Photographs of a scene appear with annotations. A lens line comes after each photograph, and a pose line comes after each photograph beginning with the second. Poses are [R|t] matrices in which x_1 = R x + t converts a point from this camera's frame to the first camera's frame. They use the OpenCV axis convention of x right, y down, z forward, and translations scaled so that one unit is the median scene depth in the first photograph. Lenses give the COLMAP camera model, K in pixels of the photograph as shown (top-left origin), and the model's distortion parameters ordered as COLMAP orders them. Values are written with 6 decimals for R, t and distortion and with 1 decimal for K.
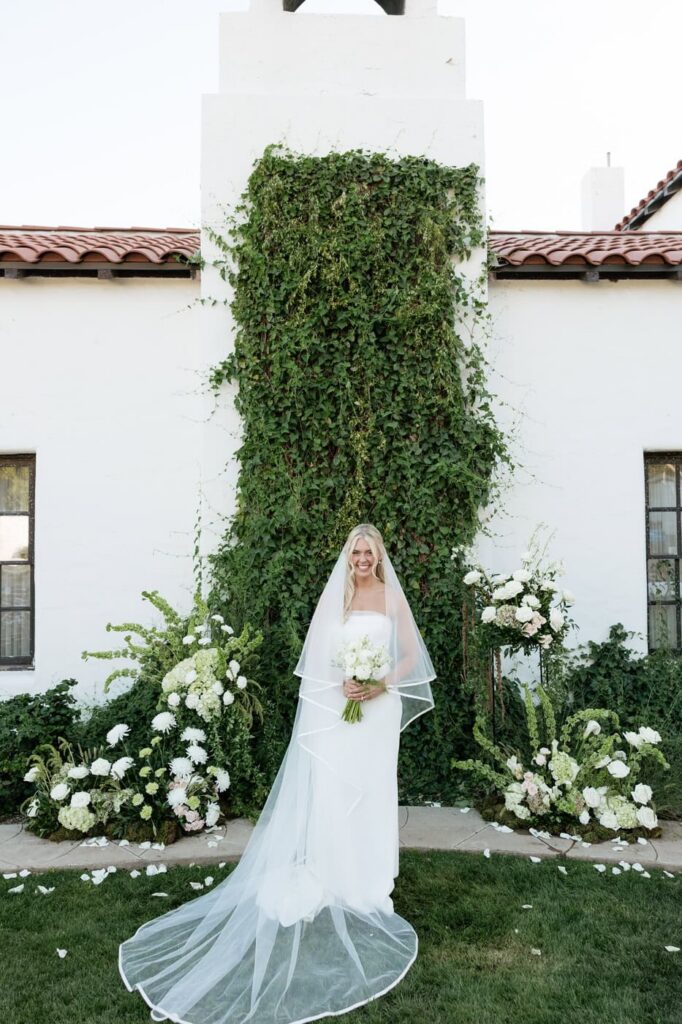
lens RADIAL K [[796.0, 0, 328.3], [0, 796.0, 511.4], [0, 0, 1]] dist [0.014173, -0.001381]
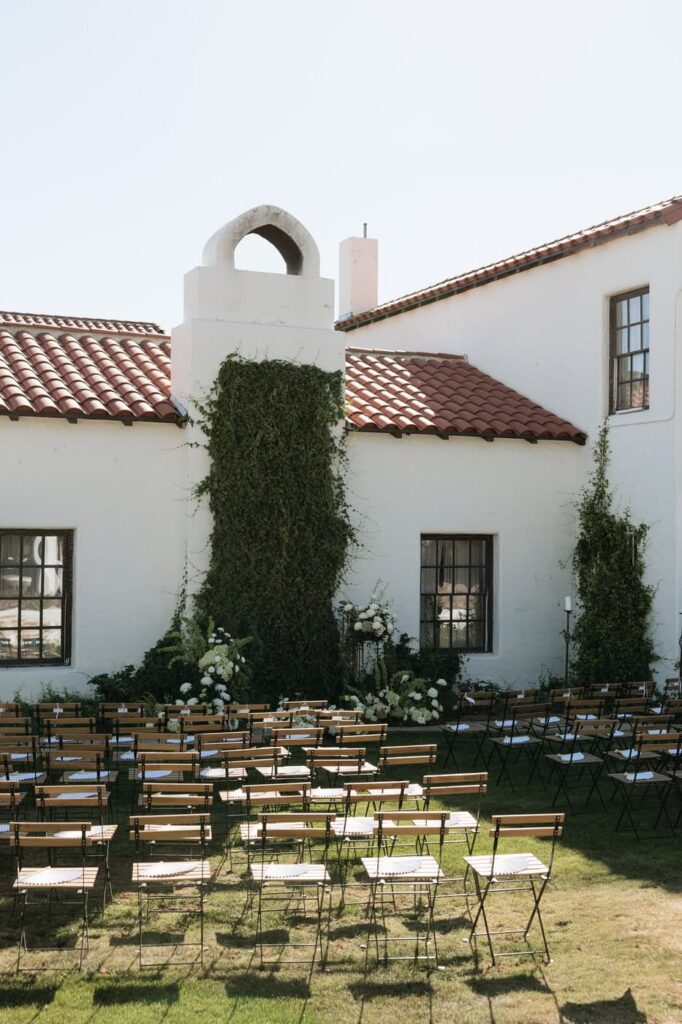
lens RADIAL K [[1242.4, 0, 341.0], [0, 1242.4, 512.0], [0, 0, 1]] dist [-0.005431, -0.003486]
pose [[0.928349, 0.026652, 0.370754, -0.867445], [-0.031449, 0.999482, 0.006898, -0.153680], [-0.370378, -0.018064, 0.928705, -1.627951]]
